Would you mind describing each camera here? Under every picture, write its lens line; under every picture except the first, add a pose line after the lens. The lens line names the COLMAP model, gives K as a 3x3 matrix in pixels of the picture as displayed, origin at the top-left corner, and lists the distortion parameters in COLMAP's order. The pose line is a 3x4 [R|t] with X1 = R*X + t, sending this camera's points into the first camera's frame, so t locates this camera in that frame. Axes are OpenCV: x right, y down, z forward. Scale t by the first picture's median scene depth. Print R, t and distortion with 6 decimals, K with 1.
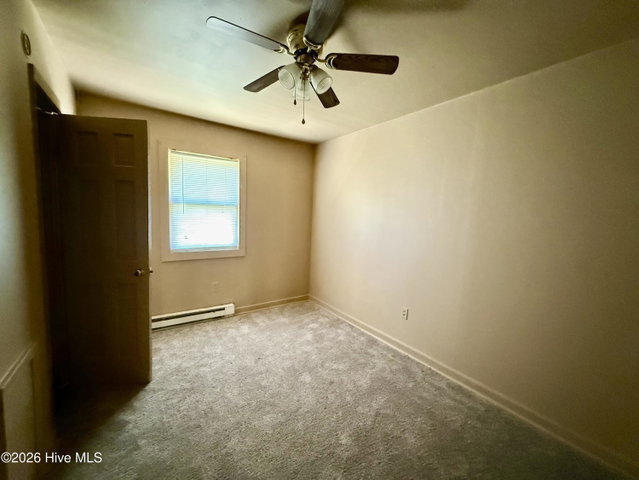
lens RADIAL K [[254.9, 0, 317.5], [0, 254.9, 239.5], [0, 0, 1]] dist [-0.011458, 0.000423]
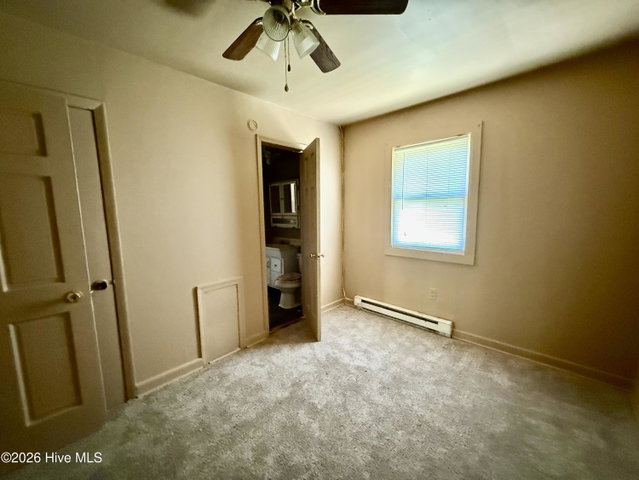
lens RADIAL K [[254.9, 0, 318.0], [0, 254.9, 240.3], [0, 0, 1]] dist [-0.011458, 0.000423]
pose [[0.165018, 0.080052, -0.983037, 0.368497], [-0.066152, 0.995355, 0.069950, -0.028268], [0.984070, 0.053487, 0.169547, 0.473952]]
